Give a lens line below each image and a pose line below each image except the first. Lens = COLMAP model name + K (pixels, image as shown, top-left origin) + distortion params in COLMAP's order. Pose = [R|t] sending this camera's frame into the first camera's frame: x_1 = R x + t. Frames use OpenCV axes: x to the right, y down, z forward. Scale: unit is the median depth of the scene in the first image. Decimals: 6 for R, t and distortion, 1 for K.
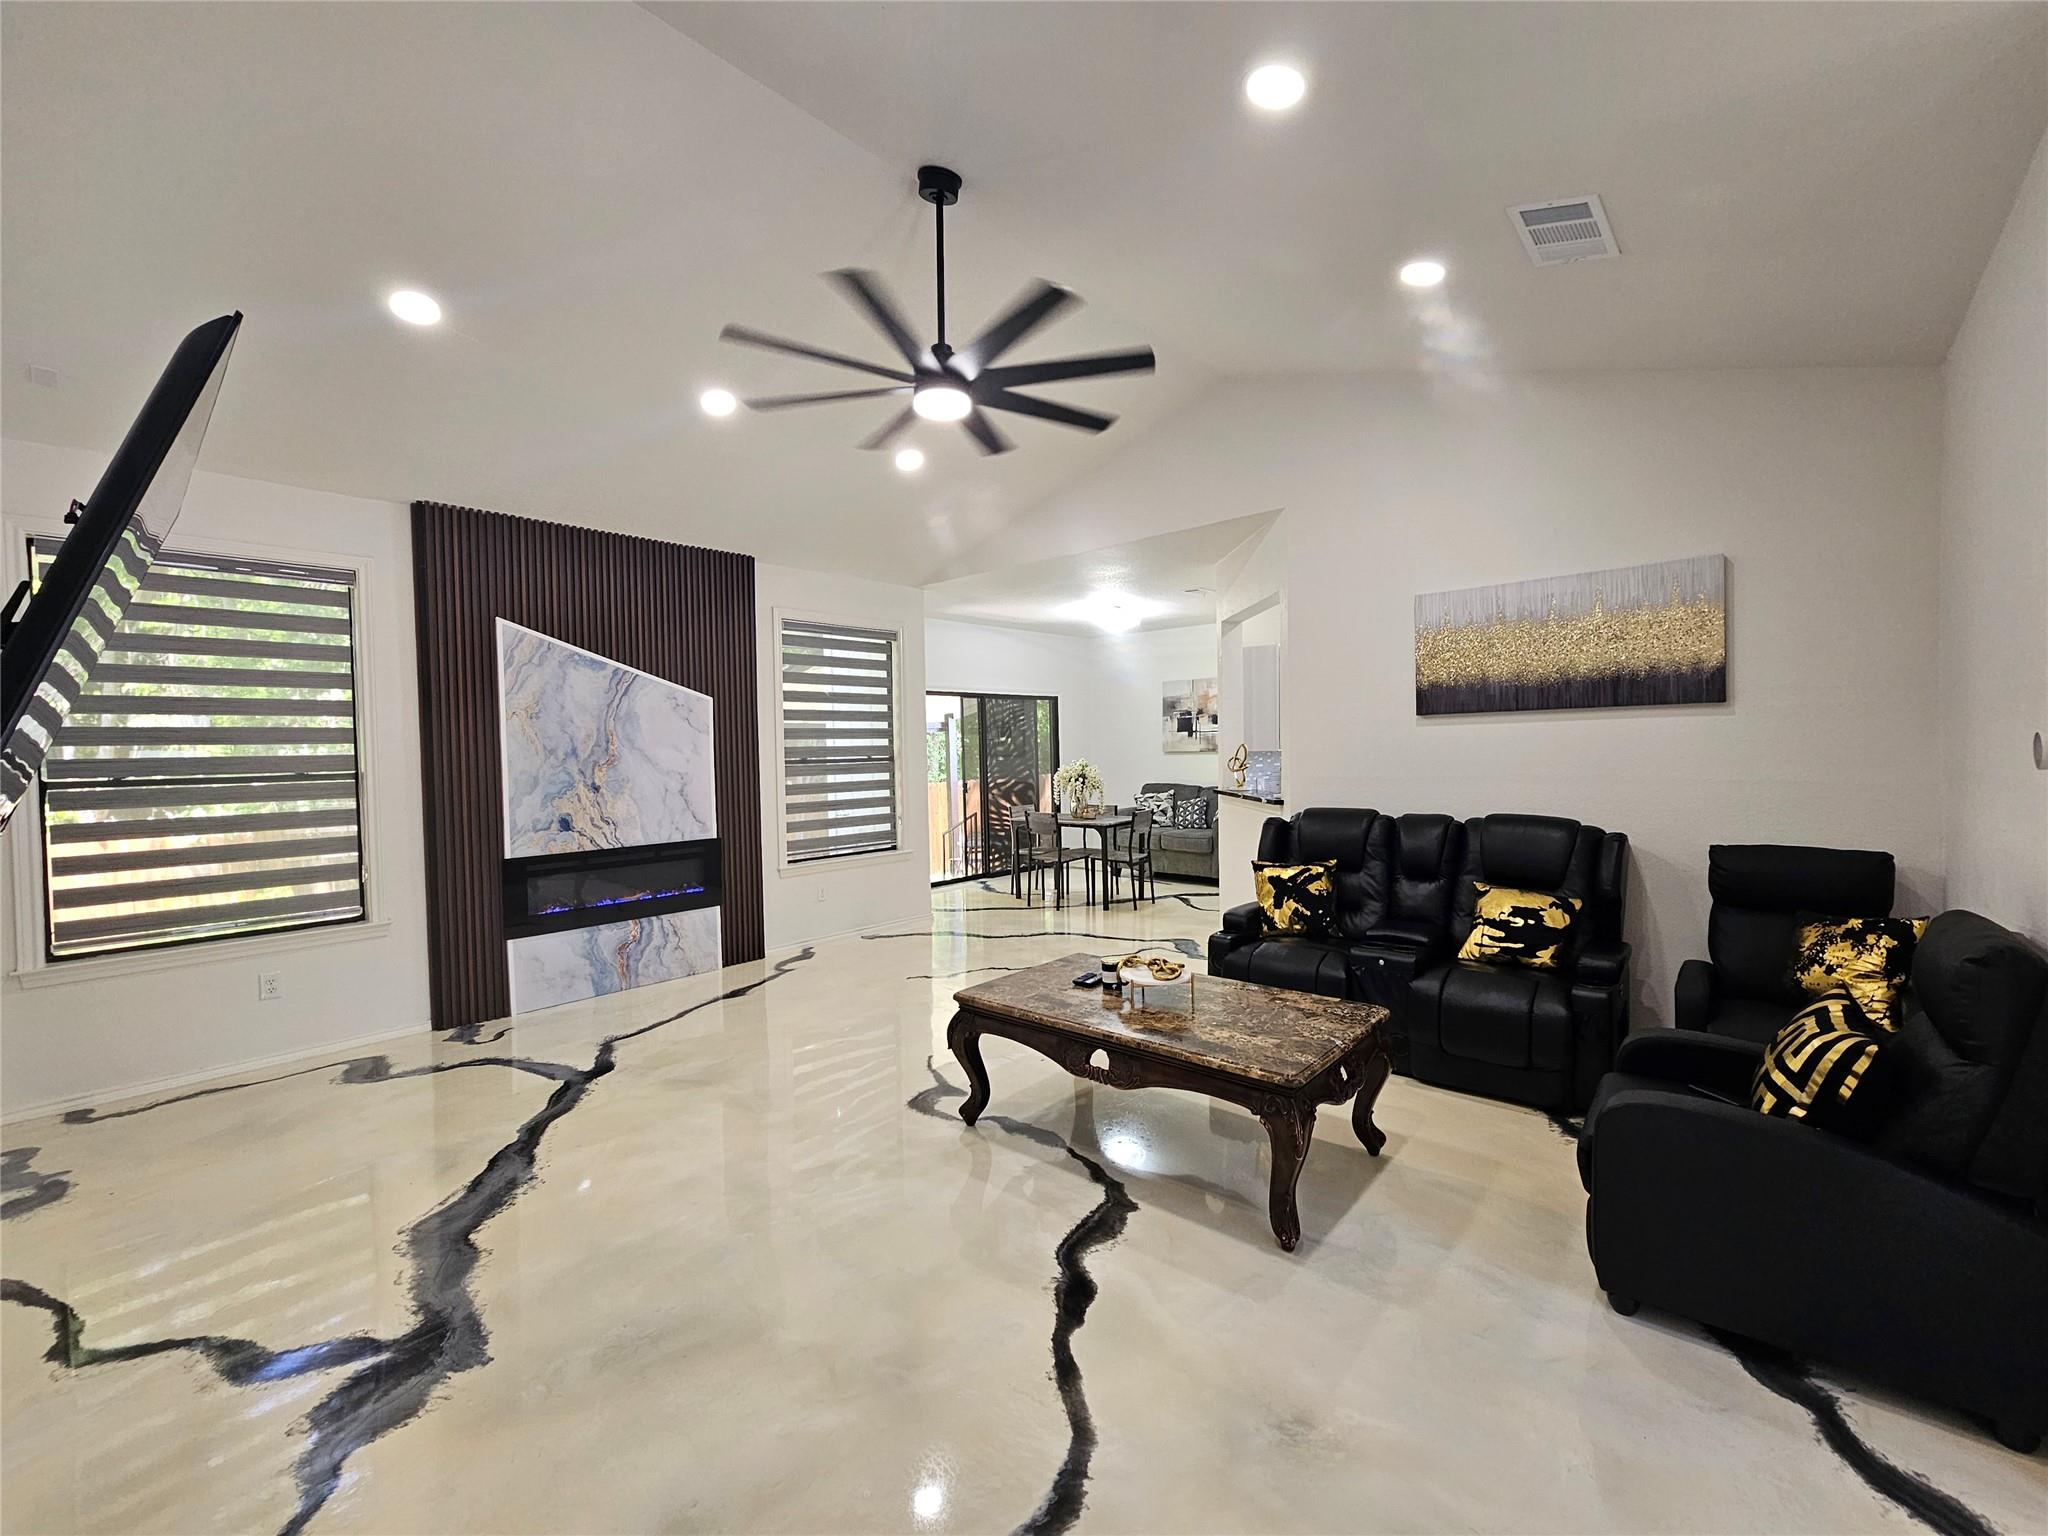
lens RADIAL K [[830.0, 0, 1033.3], [0, 830.0, 760.6], [0, 0, 1]] dist [0.001970, 0.000102]
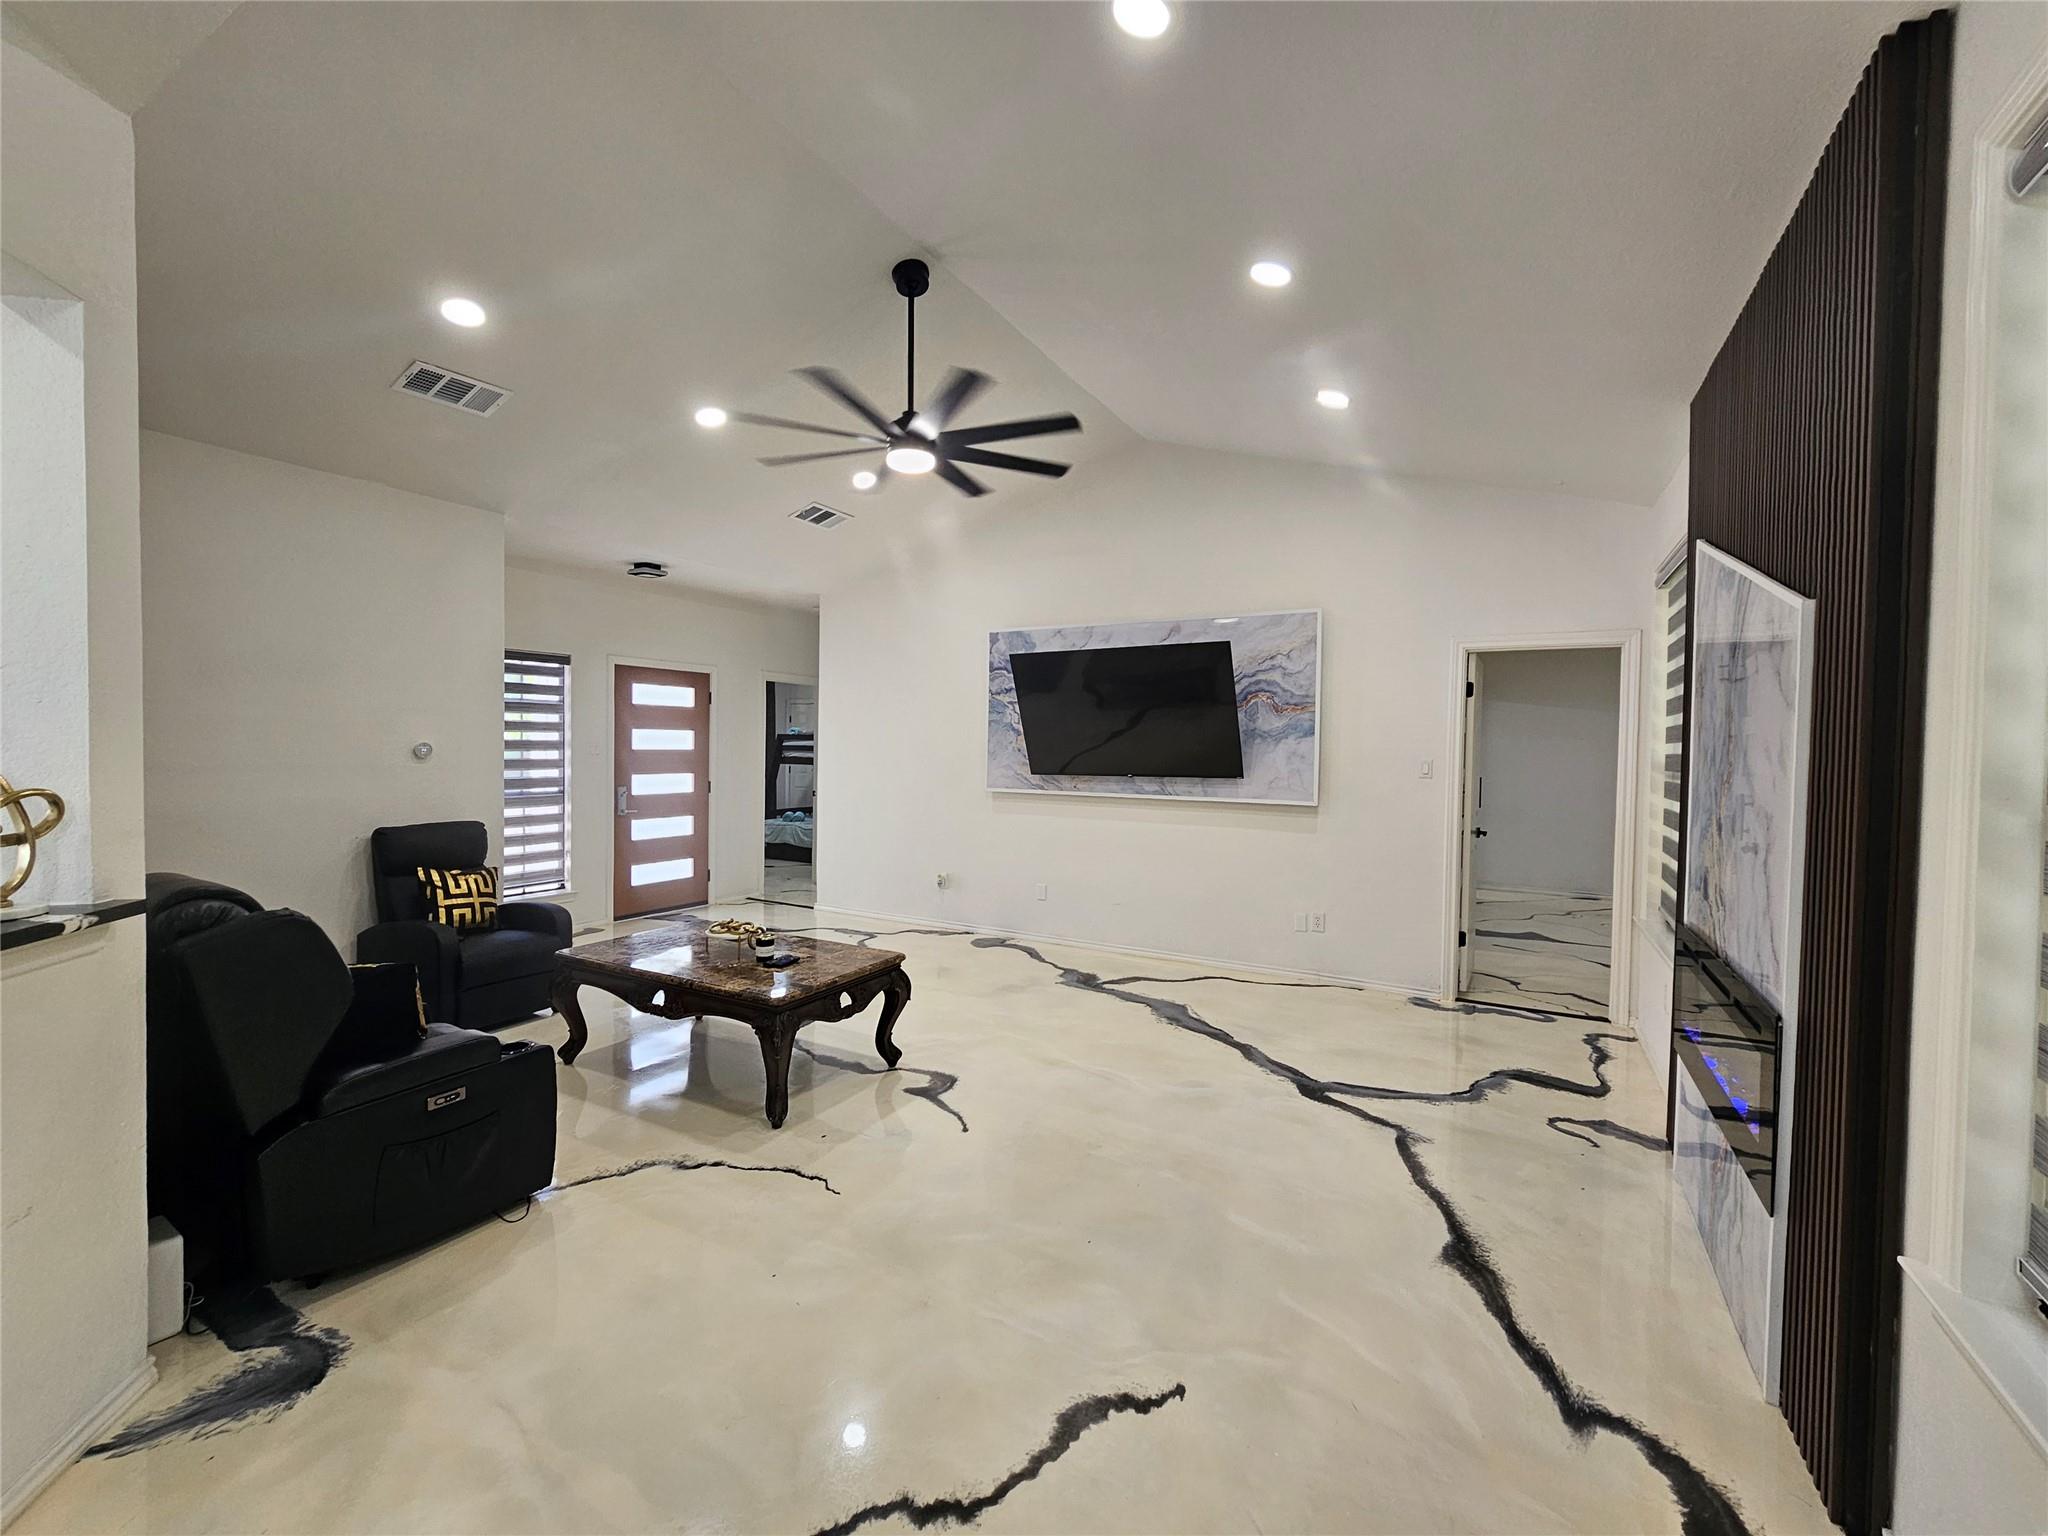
lens RADIAL K [[830.0, 0, 1033.3], [0, 830.0, 760.6], [0, 0, 1]] dist [0.001970, 0.000102]
pose [[-0.976407, 0.007437, -0.215810, -0.007641], [-0.000353, 0.999350, 0.036037, -0.014452], [0.215937, 0.035263, -0.975770, 0.805544]]
